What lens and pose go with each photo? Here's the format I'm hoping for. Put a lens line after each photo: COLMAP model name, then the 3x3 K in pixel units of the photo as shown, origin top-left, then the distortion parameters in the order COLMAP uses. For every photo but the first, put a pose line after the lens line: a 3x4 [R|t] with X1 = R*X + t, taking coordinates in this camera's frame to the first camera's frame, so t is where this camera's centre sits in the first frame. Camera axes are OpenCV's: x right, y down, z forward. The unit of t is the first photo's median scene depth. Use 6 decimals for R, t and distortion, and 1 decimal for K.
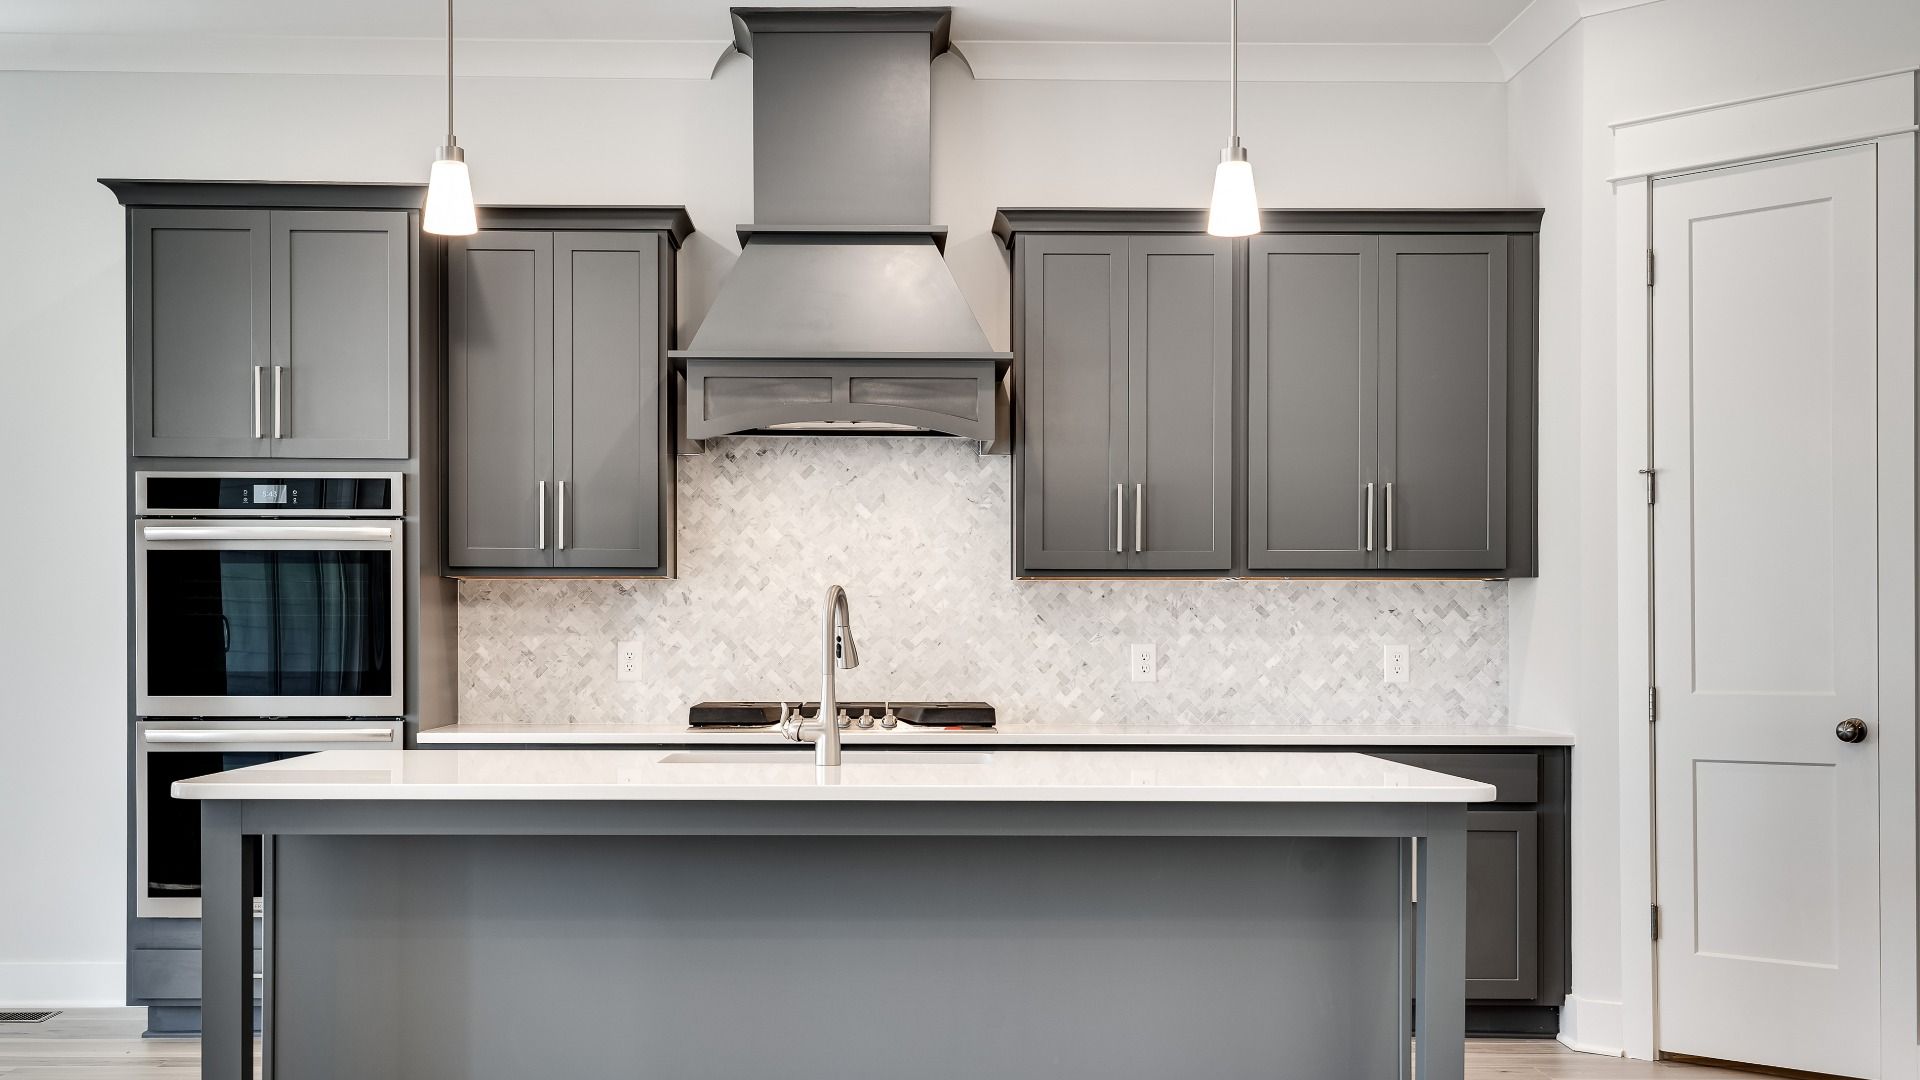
lens RADIAL K [[2135.3, 0, 968.9], [0, 2135.3, 552.9], [0, 0, 1]] dist [0.054357, 0.000000]
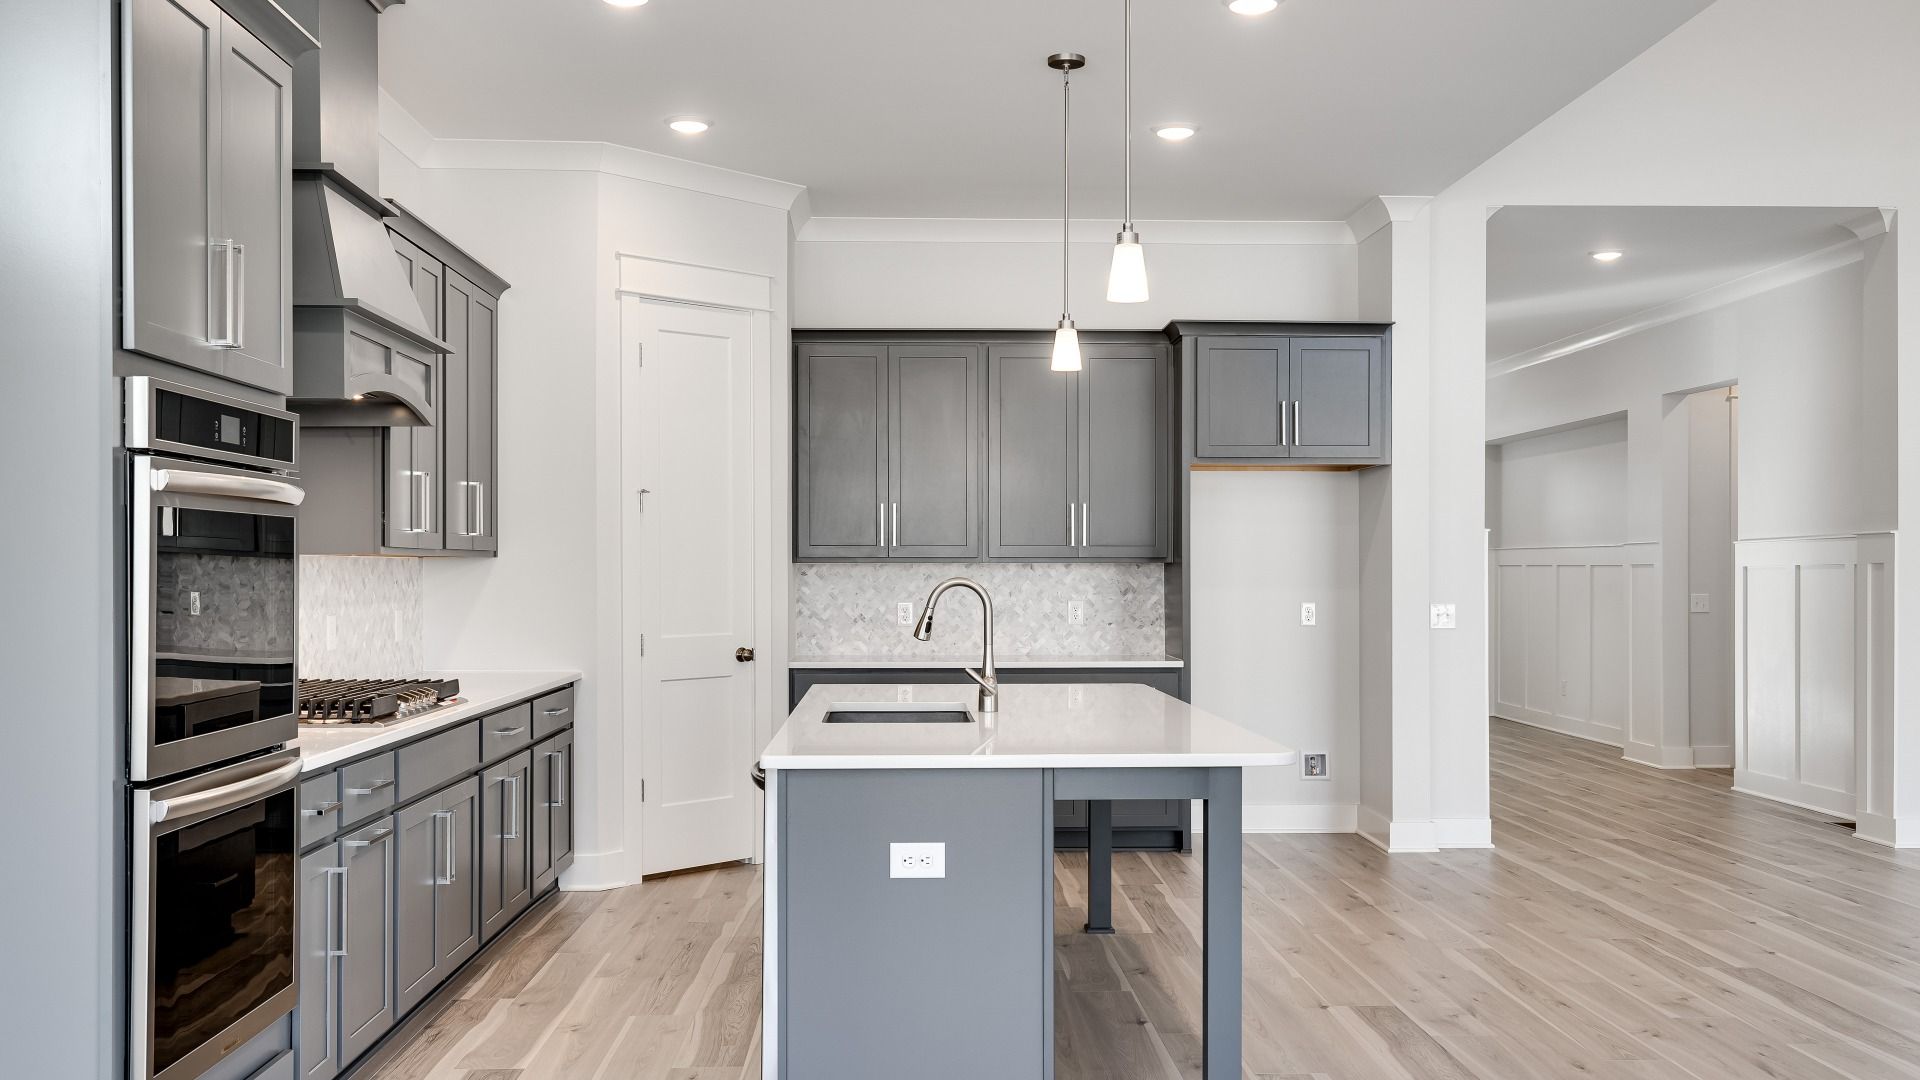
lens RADIAL K [[1747.9, 0, 970.7], [0, 1747.9, 534.6], [0, 0, 1]] dist [0.008172, 0.018015]
pose [[-0.033546, 0.018480, 0.999266, -0.857320], [-0.042237, 0.998910, -0.019891, 0.006514], [-0.998544, -0.042874, -0.032729, 0.756214]]
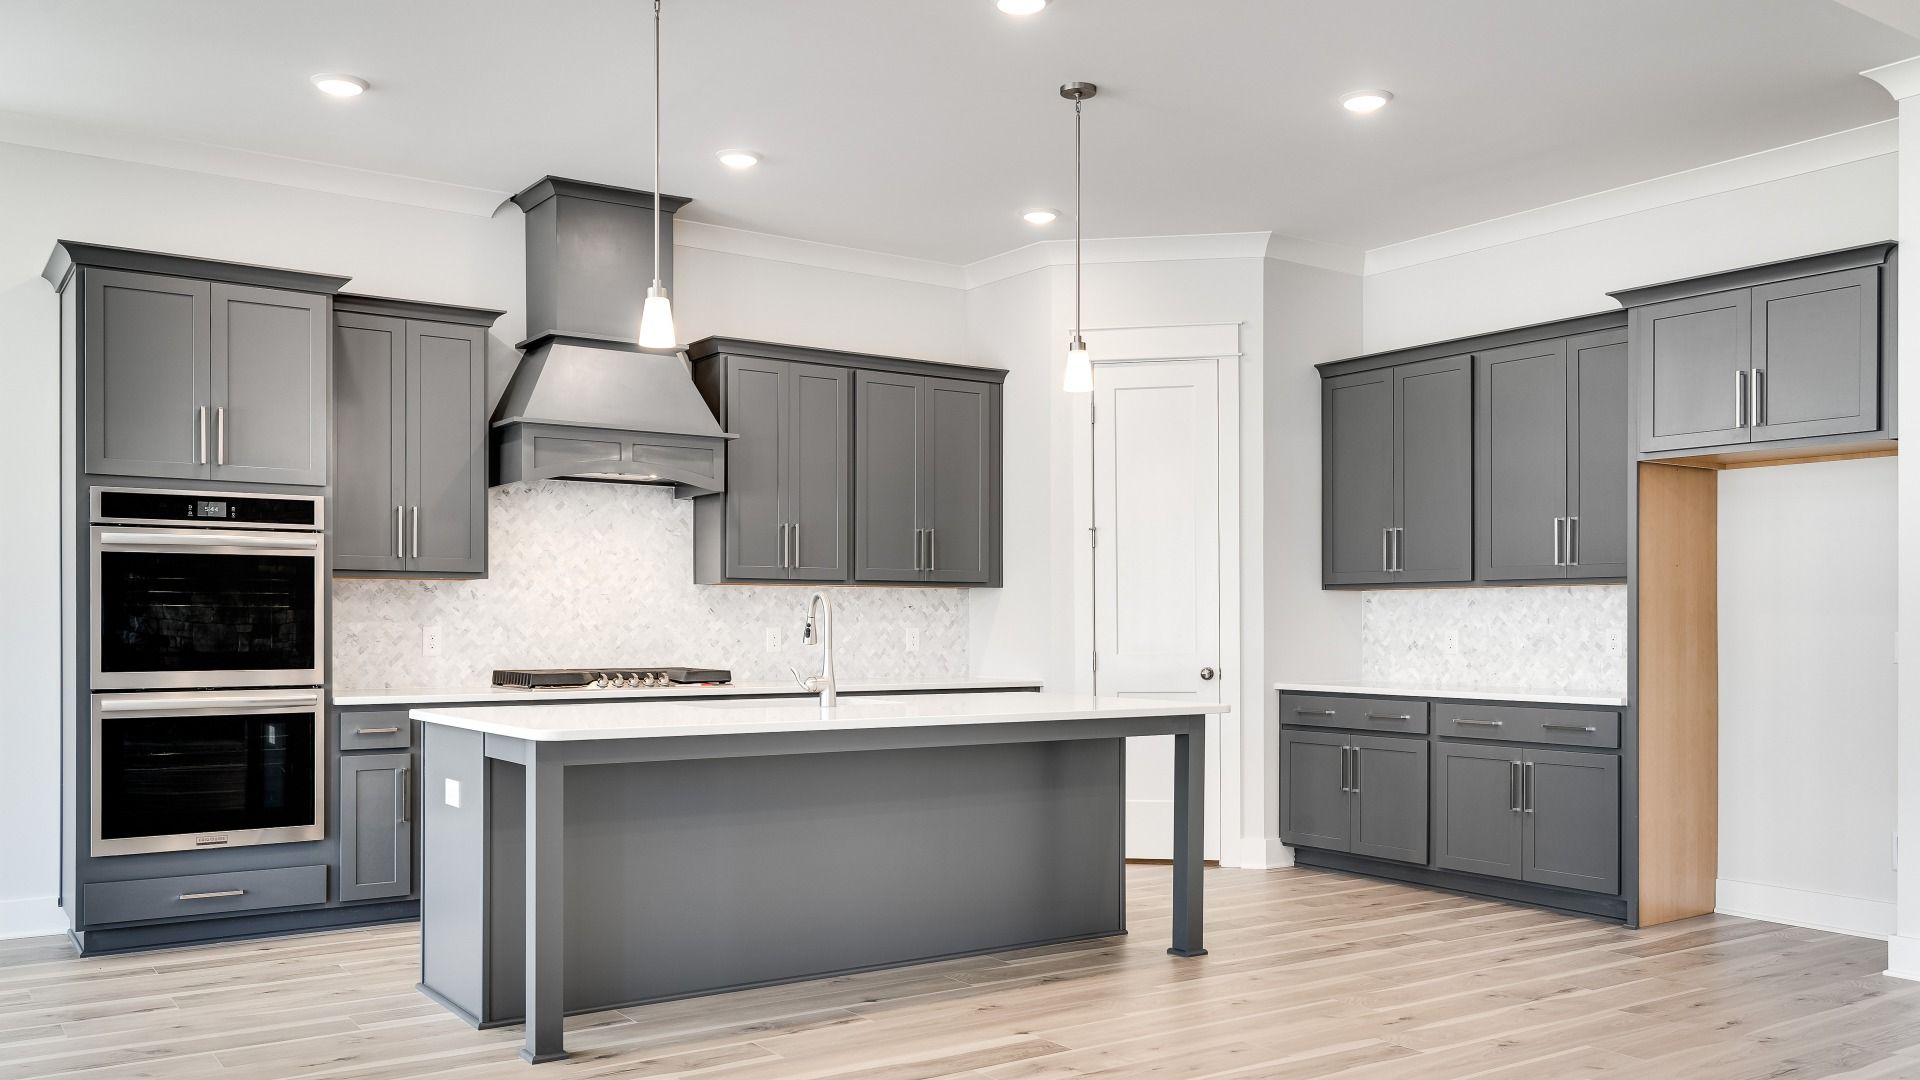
lens RADIAL K [[1559.1, 0, 955.3], [0, 1559.1, 538.0], [0, 0, 1]] dist [0.017697, -0.006425]
pose [[0.827833, 0.030131, 0.560165, -0.462016], [-0.022695, 0.999538, -0.020226, -0.001995], [-0.560515, 0.004031, 0.828134, 0.002889]]
